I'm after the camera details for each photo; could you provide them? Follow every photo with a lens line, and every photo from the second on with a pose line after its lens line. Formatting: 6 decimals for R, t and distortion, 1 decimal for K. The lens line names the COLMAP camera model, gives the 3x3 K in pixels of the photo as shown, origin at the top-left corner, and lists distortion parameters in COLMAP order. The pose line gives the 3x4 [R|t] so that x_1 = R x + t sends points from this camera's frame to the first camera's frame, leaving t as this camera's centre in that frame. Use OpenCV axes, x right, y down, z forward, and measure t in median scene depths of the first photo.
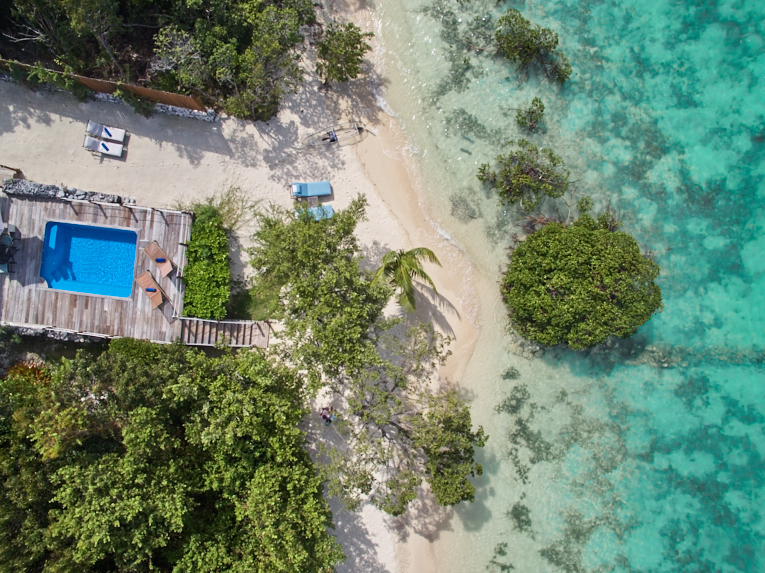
lens RADIAL K [[450.5, 0, 382.5], [0, 450.5, 286.5], [0, 0, 1]] dist [-0.108915, 0.075441]
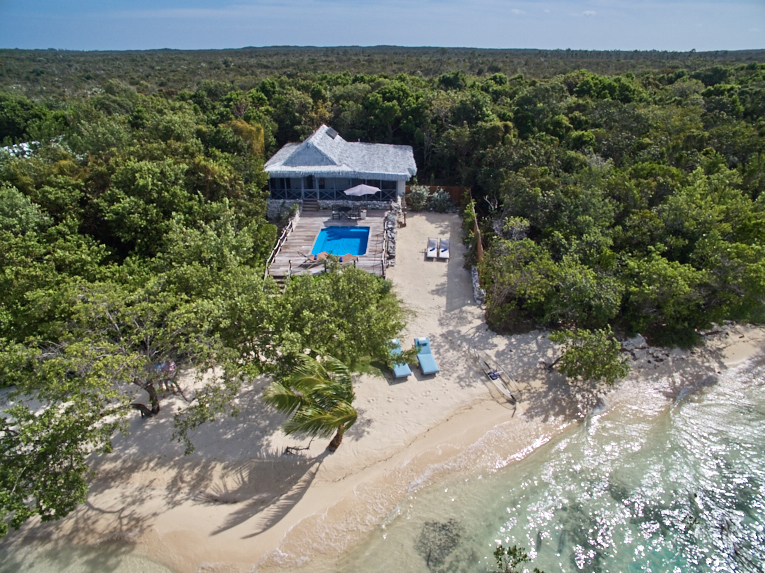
lens RADIAL K [[450.5, 0, 382.5], [0, 450.5, 286.5], [0, 0, 1]] dist [-0.108915, 0.075441]
pose [[0.082417, 0.473819, -0.876757, 0.554327], [-0.996583, 0.034347, -0.075119, -0.074274], [-0.005479, 0.879952, 0.475030, 0.473961]]
